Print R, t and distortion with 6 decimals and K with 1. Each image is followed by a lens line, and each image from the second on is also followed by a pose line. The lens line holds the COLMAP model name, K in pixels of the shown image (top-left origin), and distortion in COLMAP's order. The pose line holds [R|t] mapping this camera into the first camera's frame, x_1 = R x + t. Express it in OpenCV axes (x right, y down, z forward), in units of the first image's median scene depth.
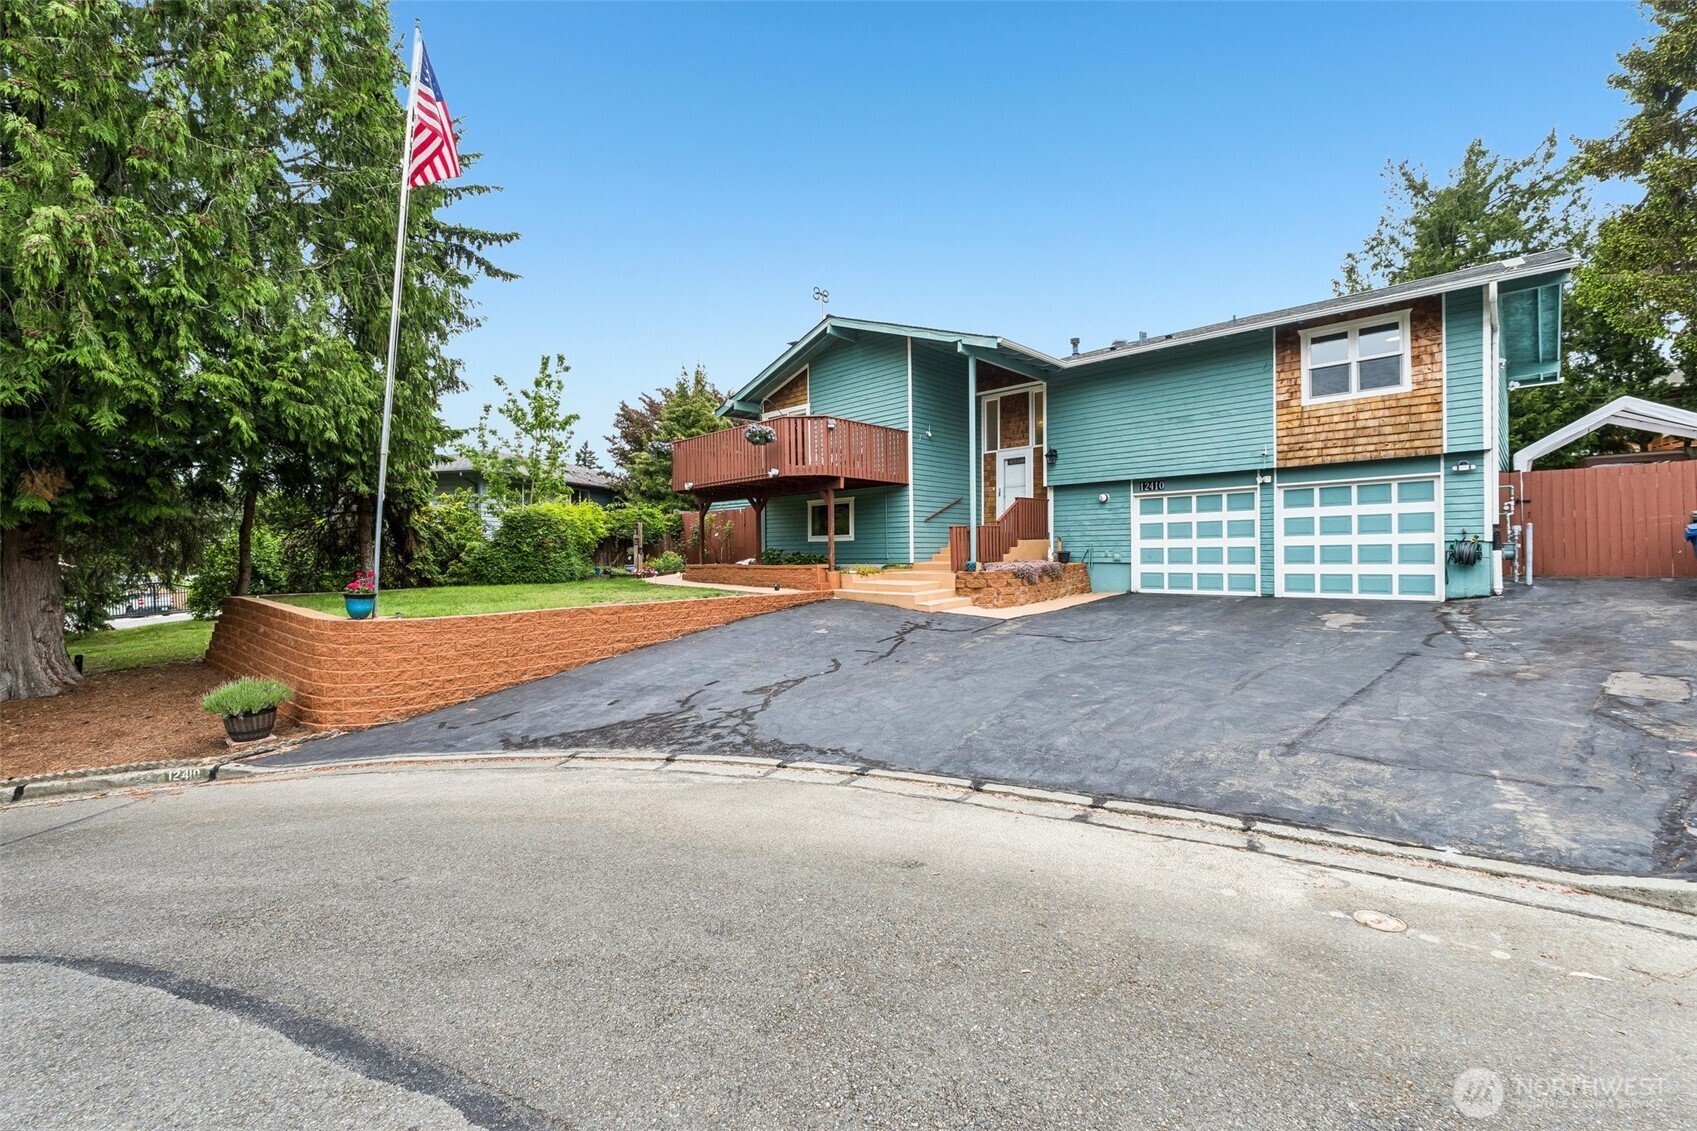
lens RADIAL K [[715.2, 0, 851.9], [0, 715.2, 558.4], [0, 0, 1]] dist [-0.003437, 0.000856]
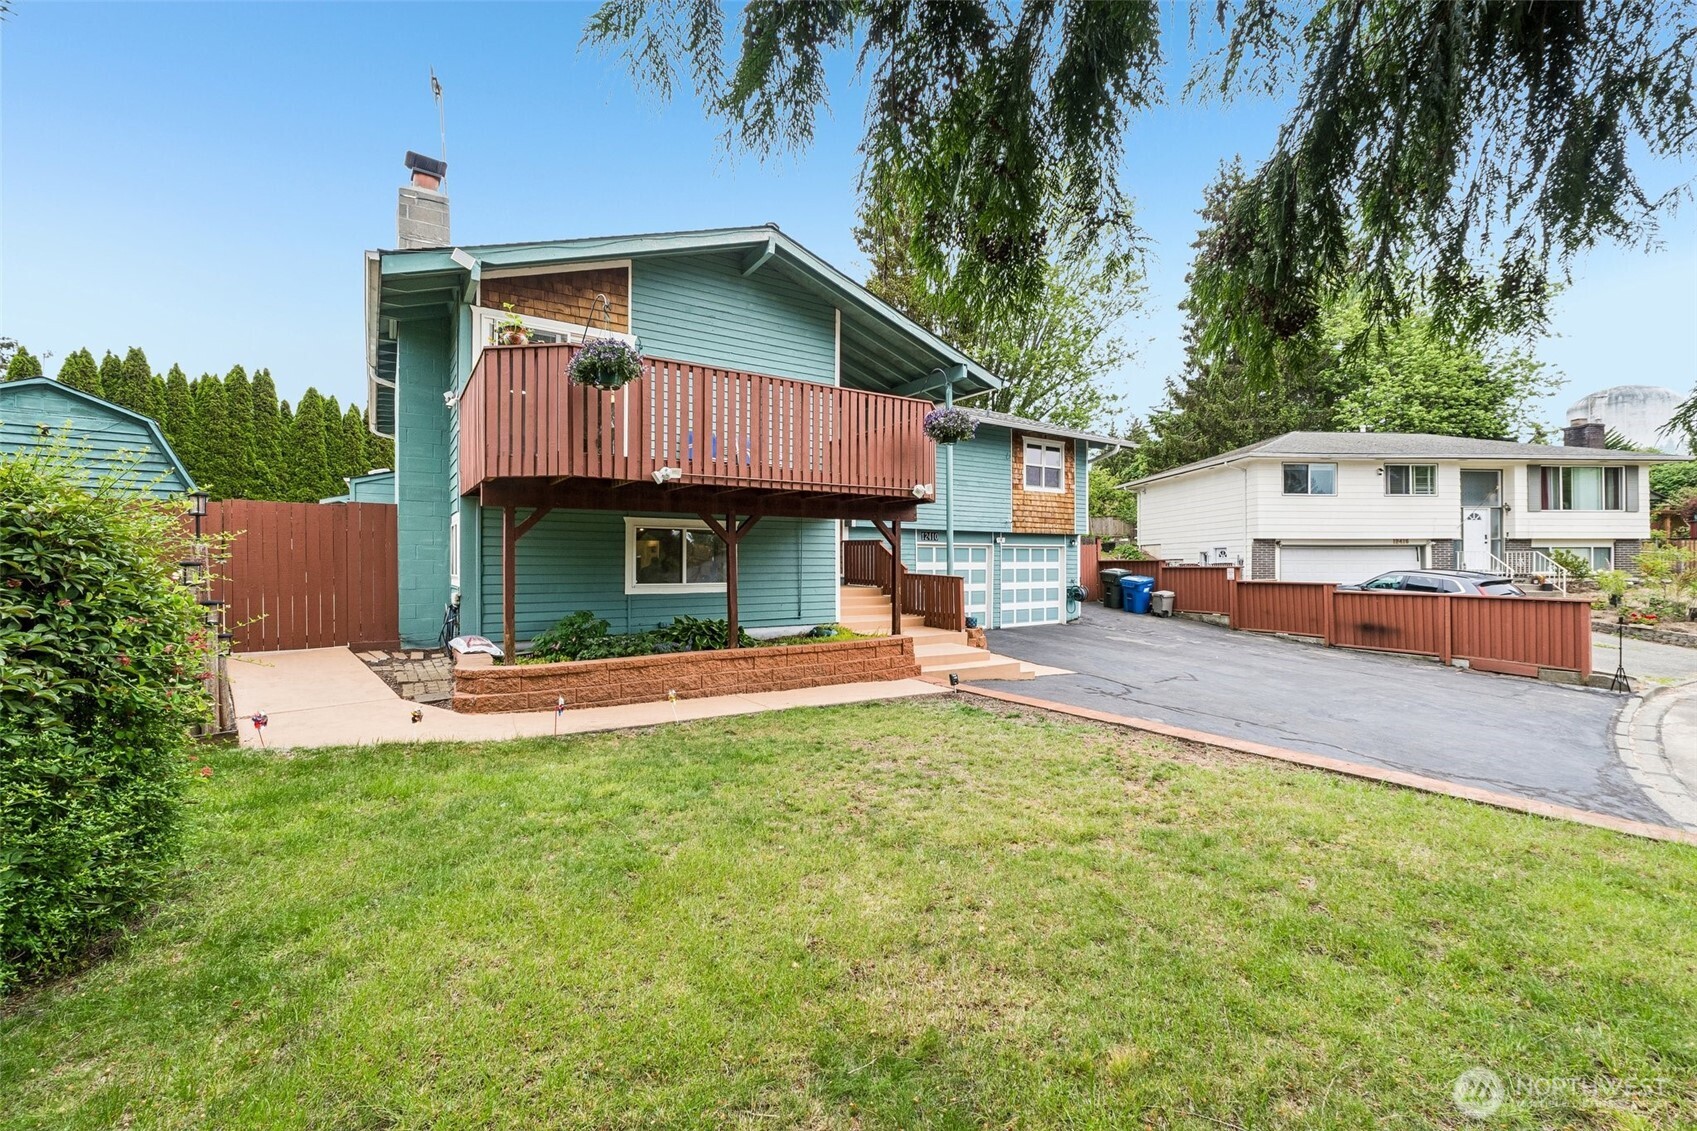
lens RADIAL K [[715.2, 0, 851.2], [0, 715.2, 562.4], [0, 0, 1]] dist [-0.003437, 0.000856]
pose [[0.181531, 0.009442, 0.983340, -0.818512], [0.005372, 0.999929, -0.010593, -0.059798], [-0.983371, 0.007205, 0.181467, 1.096361]]
